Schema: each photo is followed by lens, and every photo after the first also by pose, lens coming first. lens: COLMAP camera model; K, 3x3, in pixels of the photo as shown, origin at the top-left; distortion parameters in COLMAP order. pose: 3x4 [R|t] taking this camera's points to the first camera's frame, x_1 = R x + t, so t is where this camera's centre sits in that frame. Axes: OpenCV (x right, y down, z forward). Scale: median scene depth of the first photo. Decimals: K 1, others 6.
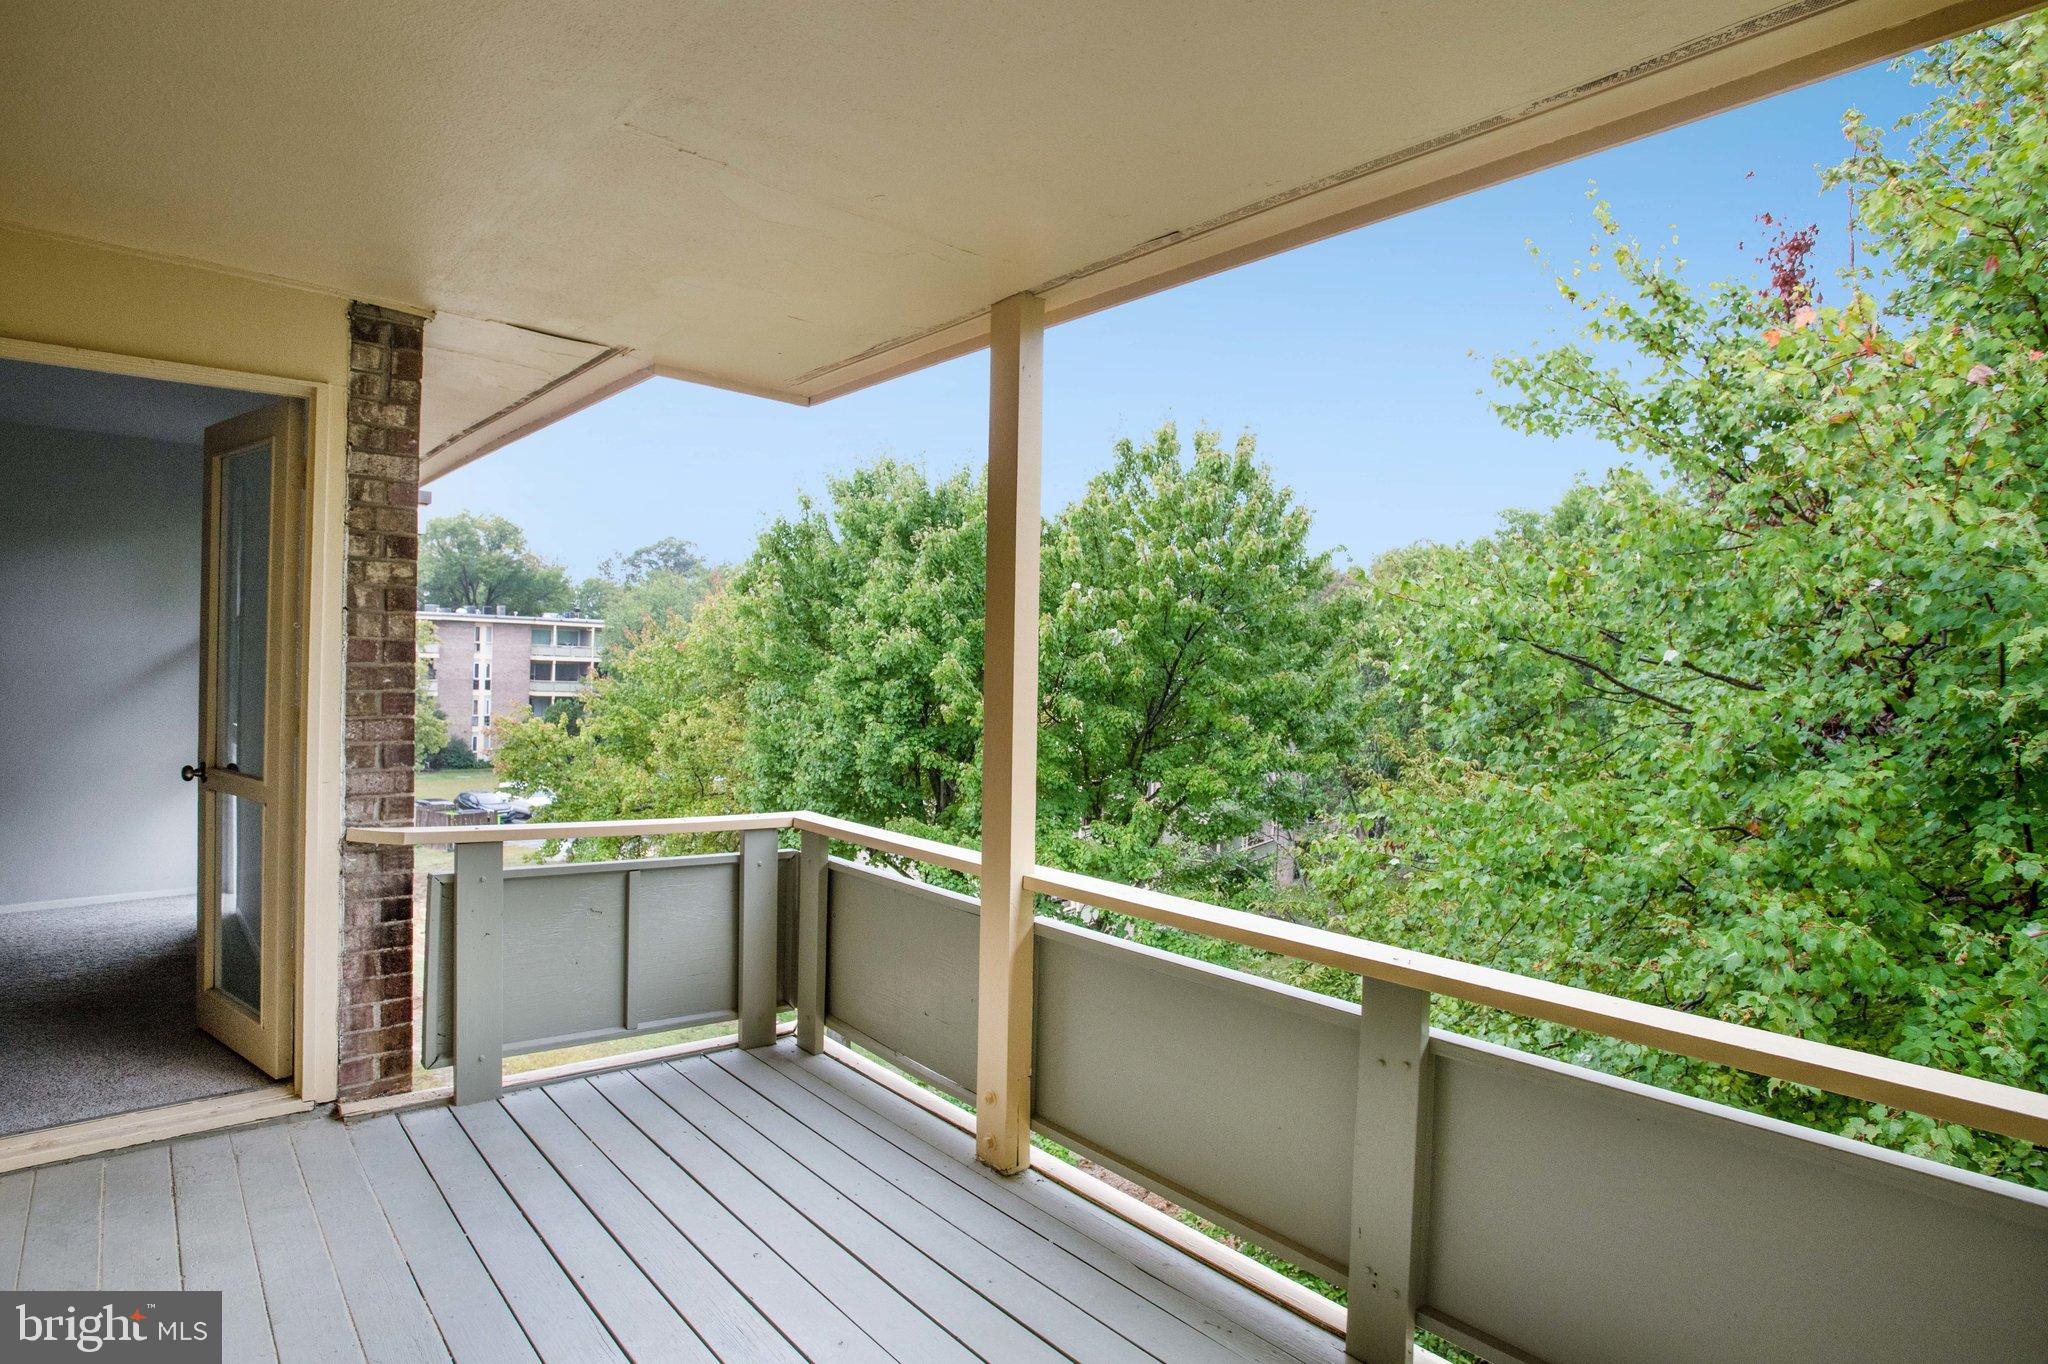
lens RADIAL K [[1091.2, 0, 1024.0], [0, 1091.2, 682.0], [0, 0, 1]] dist [0.002800, 0.001552]
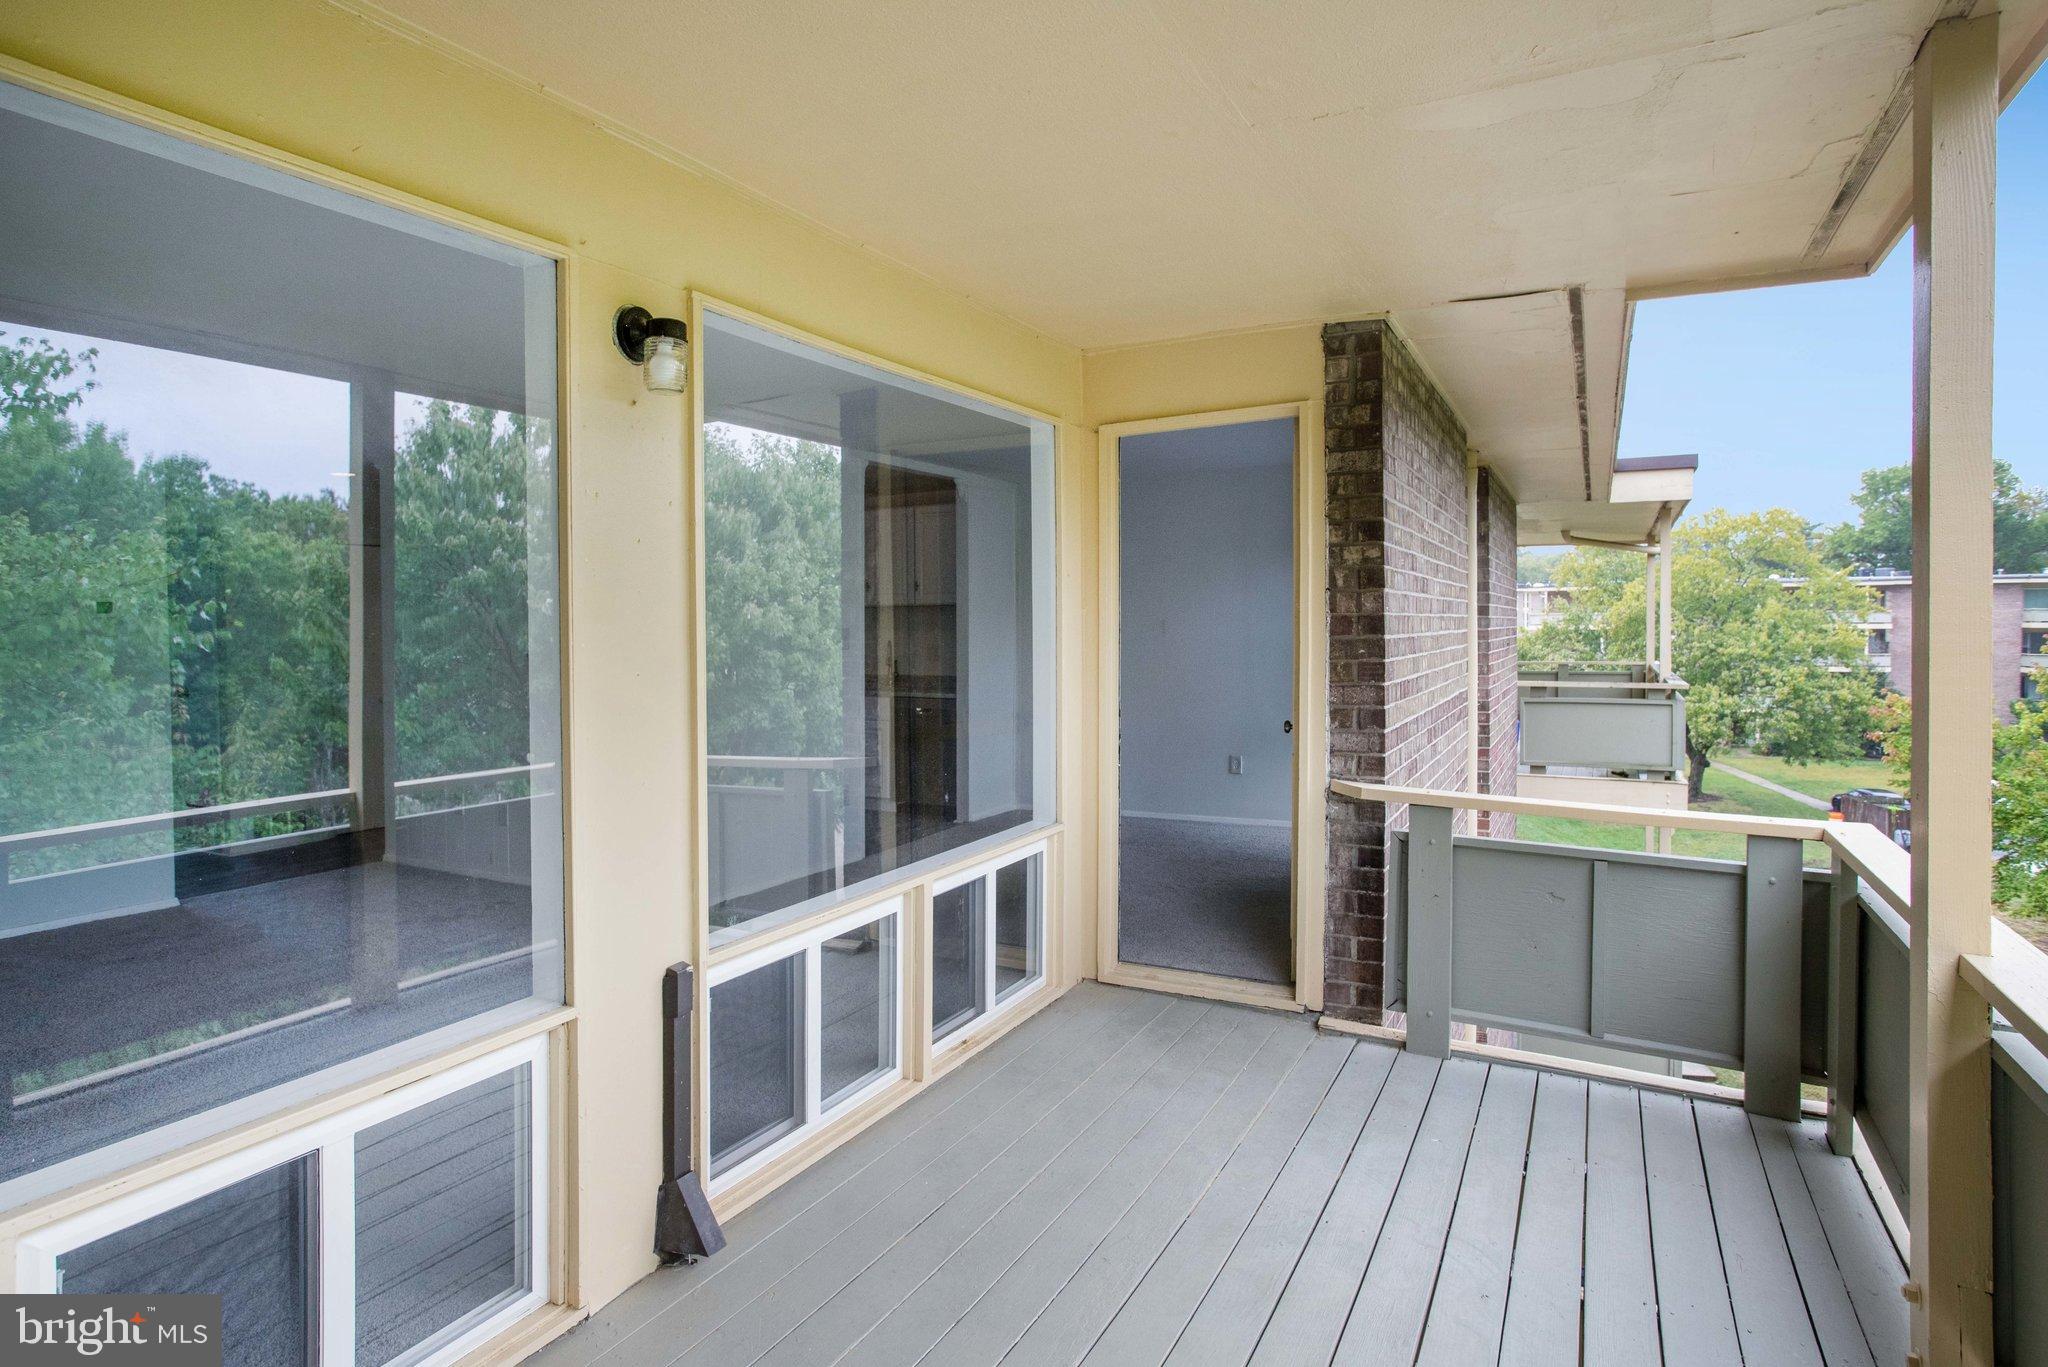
lens RADIAL K [[1124.9, 0, 1027.2], [0, 1124.9, 647.5], [0, 0, 1]] dist [-0.002428, 0.002184]
pose [[0.395870, -0.014557, -0.918191, 0.340323], [0.006372, 0.999894, -0.013105, 0.007796], [0.918284, -0.000663, 0.395921, 0.228778]]
